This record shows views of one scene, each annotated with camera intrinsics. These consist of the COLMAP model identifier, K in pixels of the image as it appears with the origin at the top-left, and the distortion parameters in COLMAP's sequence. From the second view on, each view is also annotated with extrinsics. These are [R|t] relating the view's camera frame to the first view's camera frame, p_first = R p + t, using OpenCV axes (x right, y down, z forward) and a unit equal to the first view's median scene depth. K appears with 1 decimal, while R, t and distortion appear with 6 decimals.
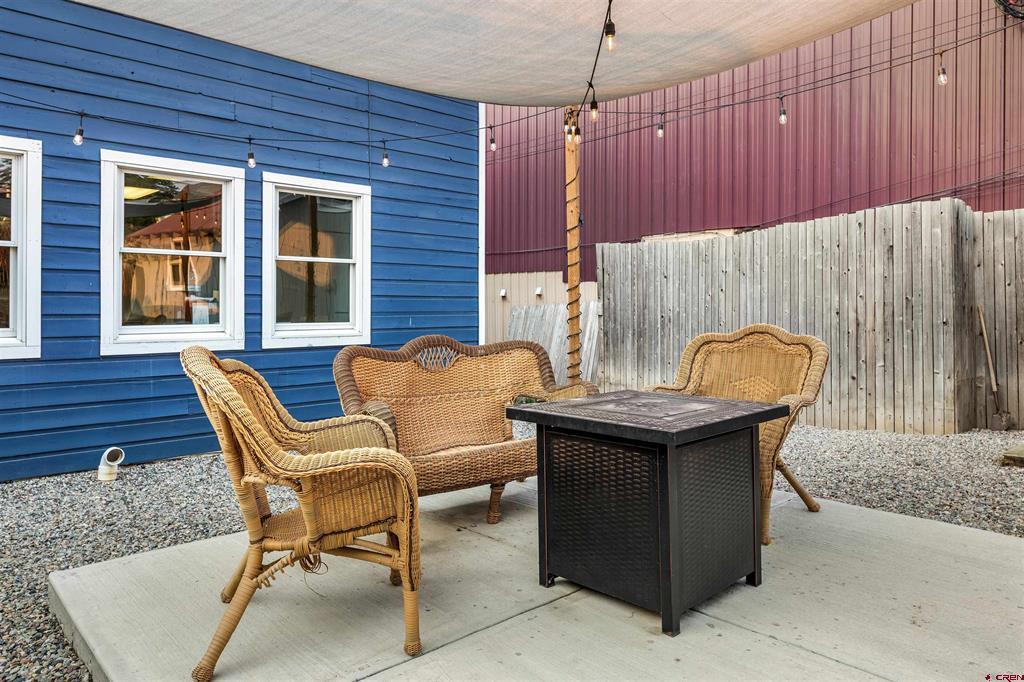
lens RADIAL K [[707.6, 0, 523.3], [0, 707.6, 293.9], [0, 0, 1]] dist [0.001588, 0.001023]
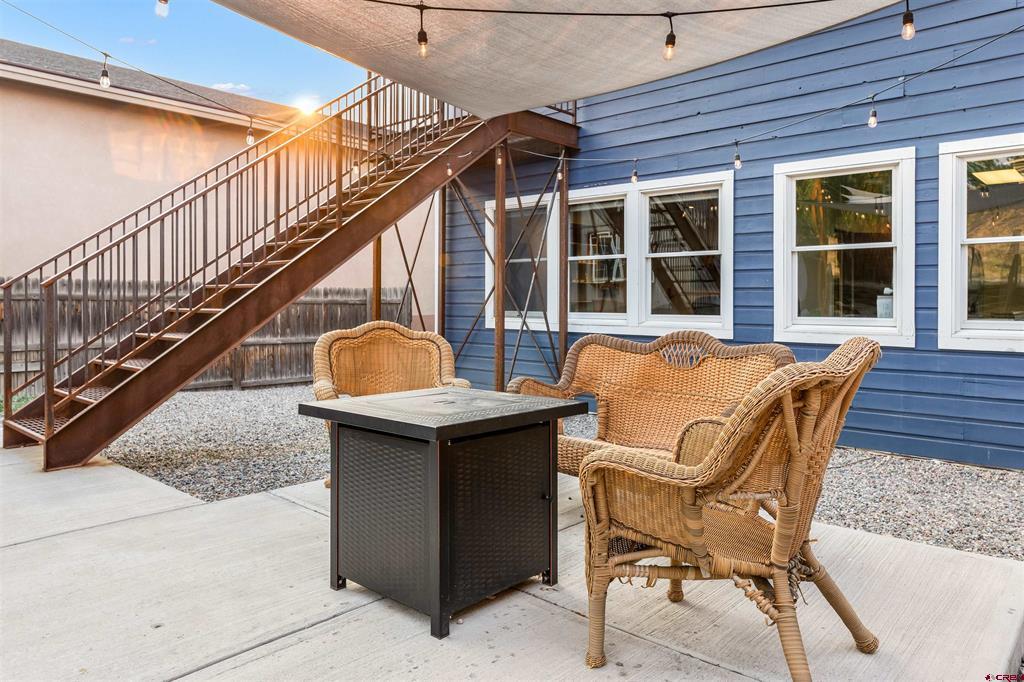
lens RADIAL K [[707.6, 0, 494.6], [0, 707.6, 295.2], [0, 0, 1]] dist [0.001588, 0.001023]
pose [[0.027498, -0.004076, -0.999614, 0.421927], [0.015636, 0.999871, -0.003647, 0.005939], [0.999500, -0.015530, 0.027558, 0.382930]]
